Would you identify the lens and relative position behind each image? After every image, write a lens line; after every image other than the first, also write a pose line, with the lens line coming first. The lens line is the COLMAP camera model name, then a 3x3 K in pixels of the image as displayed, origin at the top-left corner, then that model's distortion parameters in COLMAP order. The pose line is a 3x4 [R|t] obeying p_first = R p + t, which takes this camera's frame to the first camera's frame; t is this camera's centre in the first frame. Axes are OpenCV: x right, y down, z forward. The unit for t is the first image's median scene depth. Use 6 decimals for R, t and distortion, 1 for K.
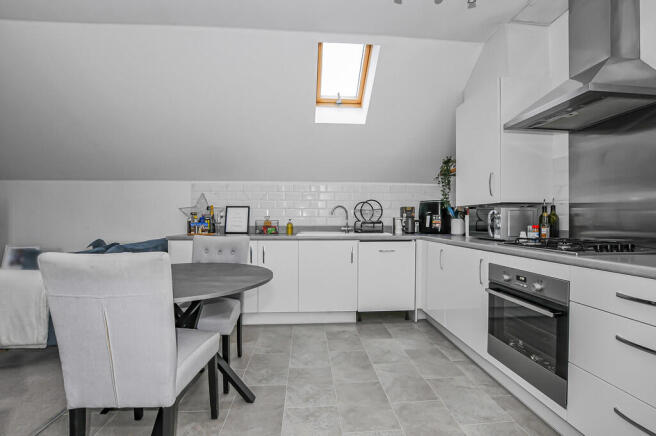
lens RADIAL K [[300.9, 0, 331.4], [0, 300.9, 219.9], [0, 0, 1]] dist [0.000324, 0.000030]
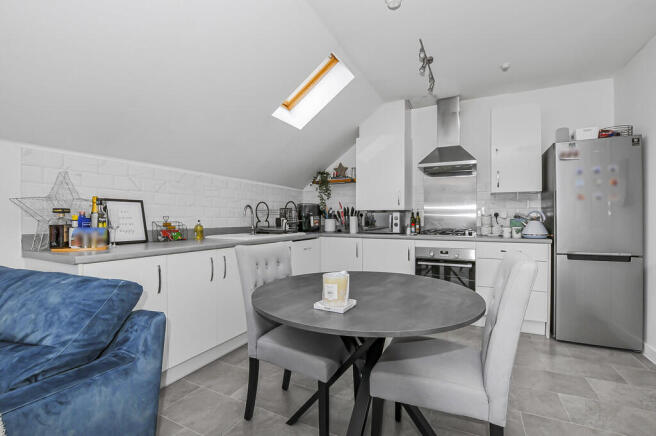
lens RADIAL K [[300.9, 0, 331.4], [0, 300.9, 219.9], [0, 0, 1]] dist [0.000324, 0.000030]
pose [[0.511315, -0.004925, 0.859379, -0.630137], [0.002305, 0.999988, 0.004359, -0.005050], [-0.859390, -0.000248, 0.511320, 0.319636]]
